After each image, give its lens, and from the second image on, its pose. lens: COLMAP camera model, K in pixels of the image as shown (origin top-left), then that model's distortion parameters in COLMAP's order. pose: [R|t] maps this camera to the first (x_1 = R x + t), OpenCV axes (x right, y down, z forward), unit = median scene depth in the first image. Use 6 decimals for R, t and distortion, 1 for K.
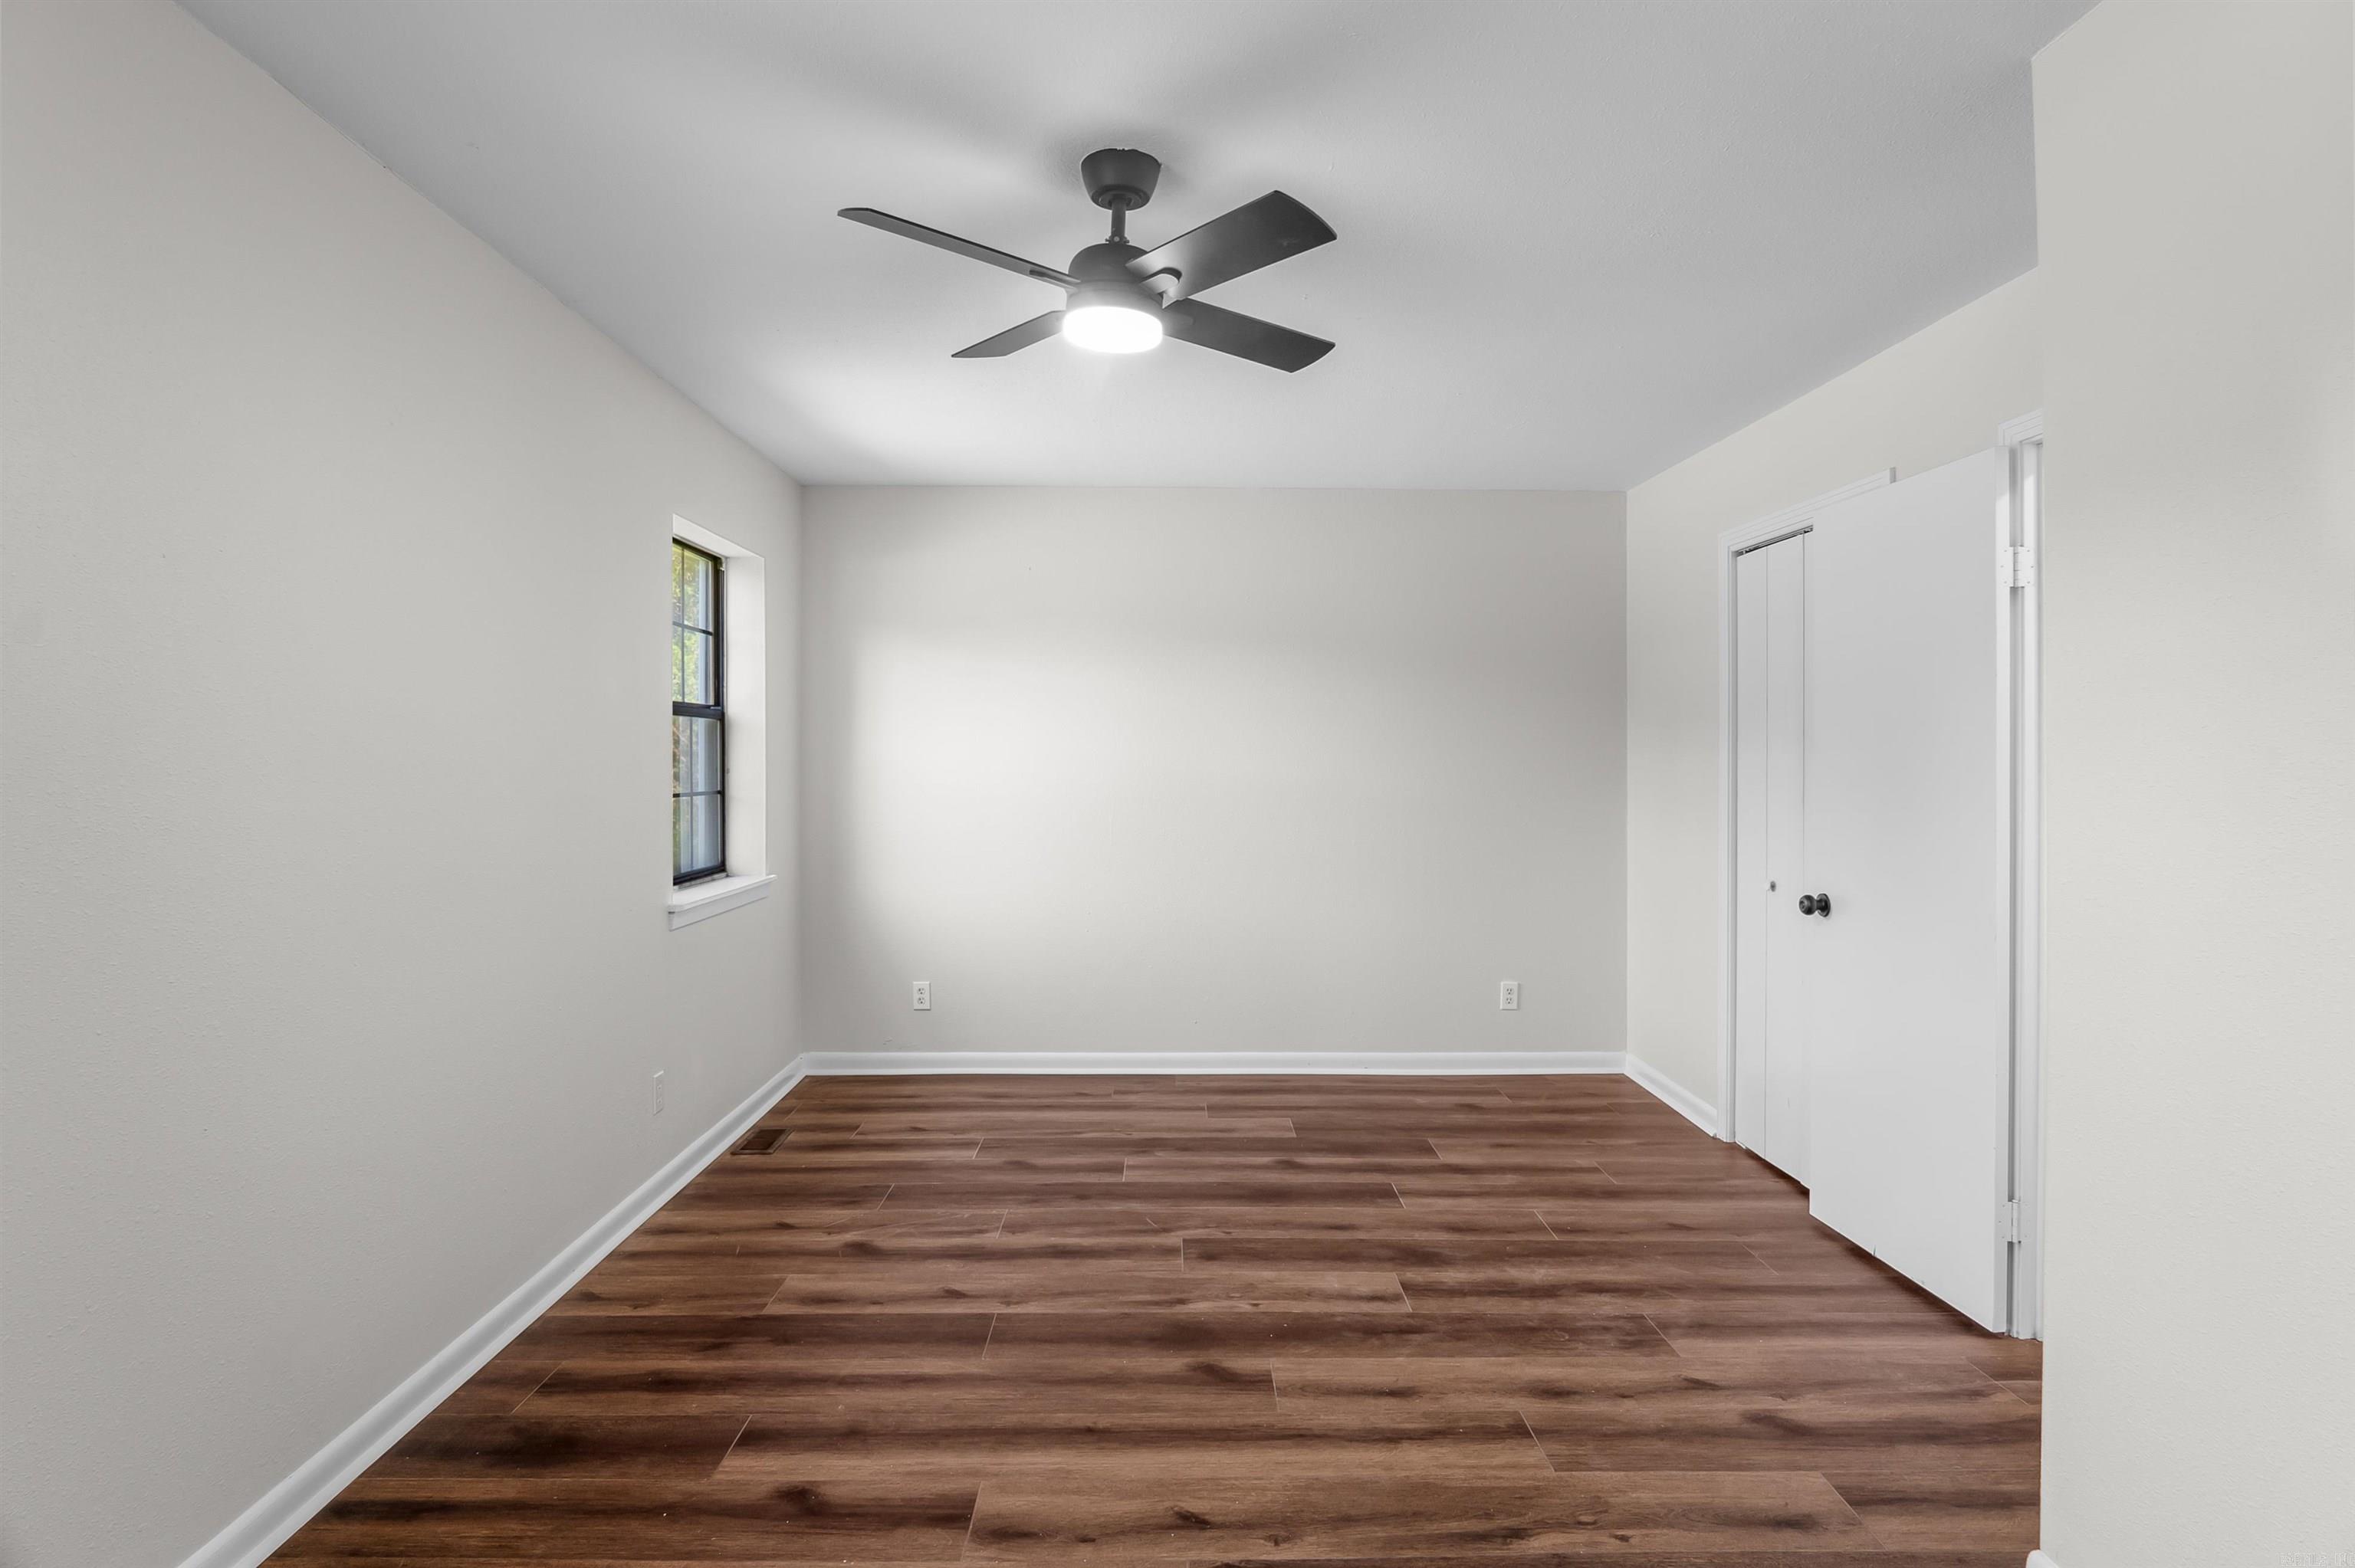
lens RADIAL K [[1257.5, 0, 1179.1], [0, 1257.5, 777.1], [0, 0, 1]] dist [-0.031154, 0.008973]
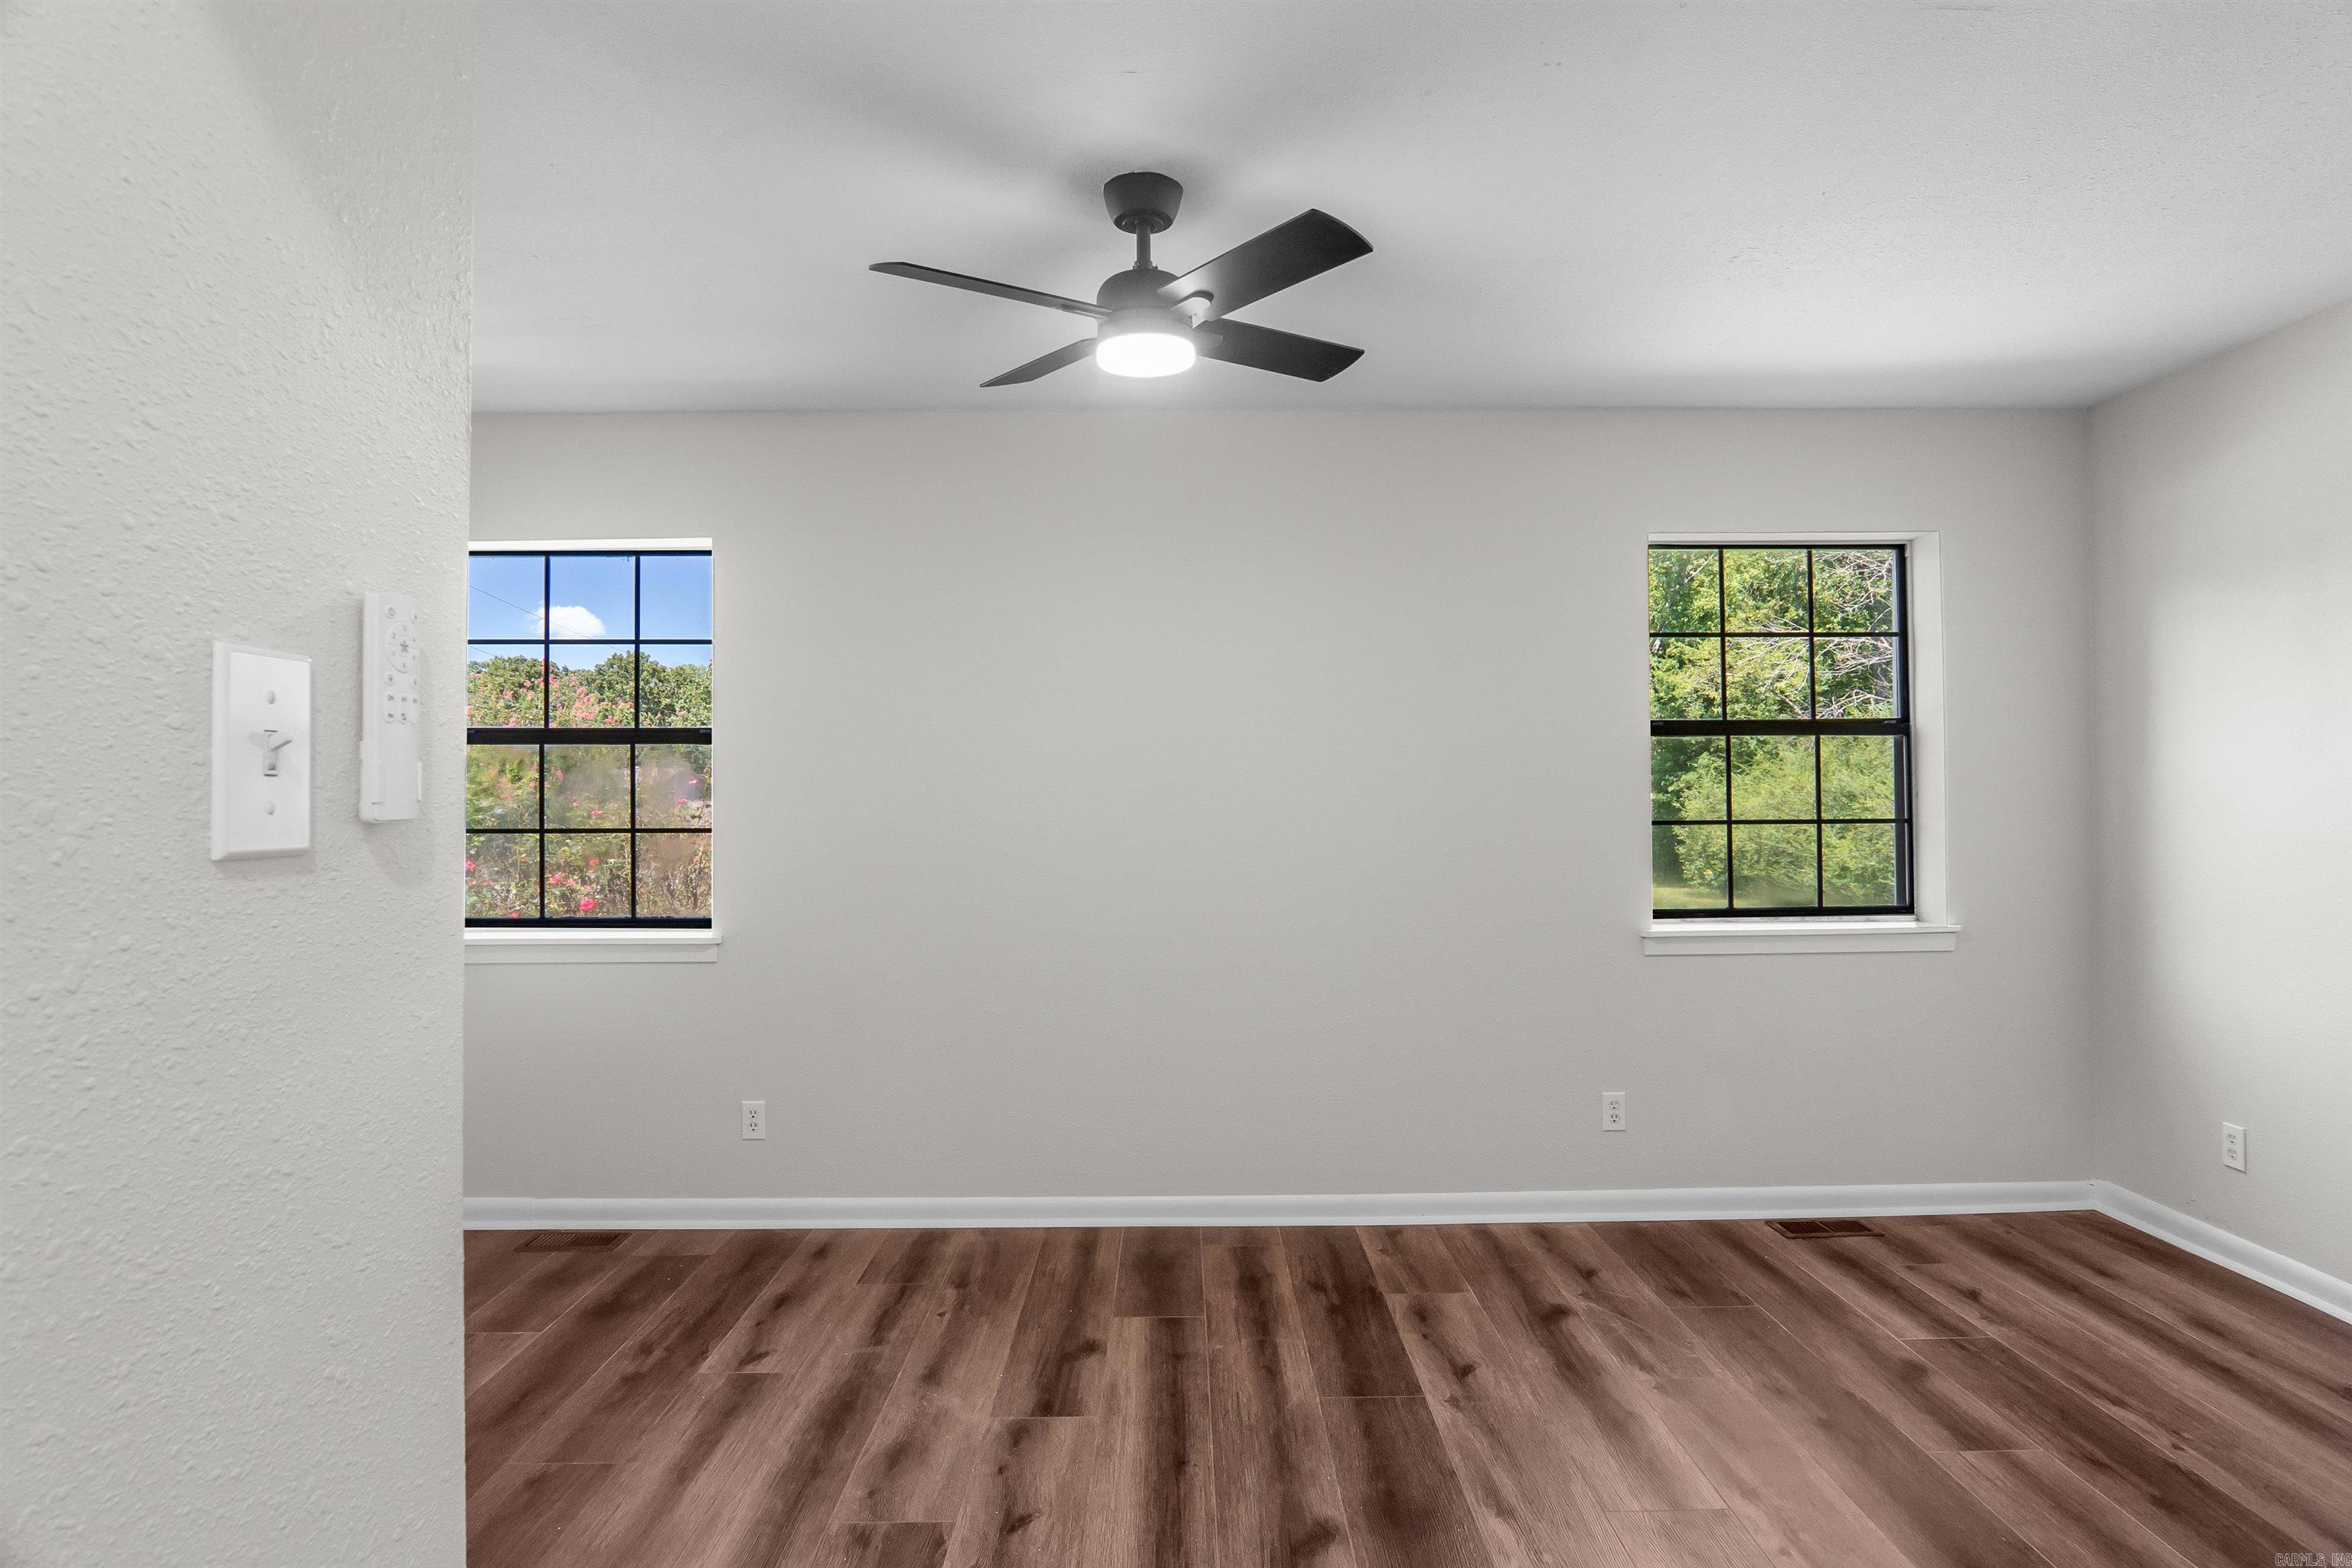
lens RADIAL K [[1233.6, 0, 1177.1], [0, 1233.6, 823.5], [0, 0, 1]] dist [-0.014449, 0.000819]
pose [[-0.014392, 0.019108, -0.999714, 0.706000], [-0.000290, 0.999817, 0.019115, -0.002097], [0.999896, 0.000565, -0.014384, 0.798032]]
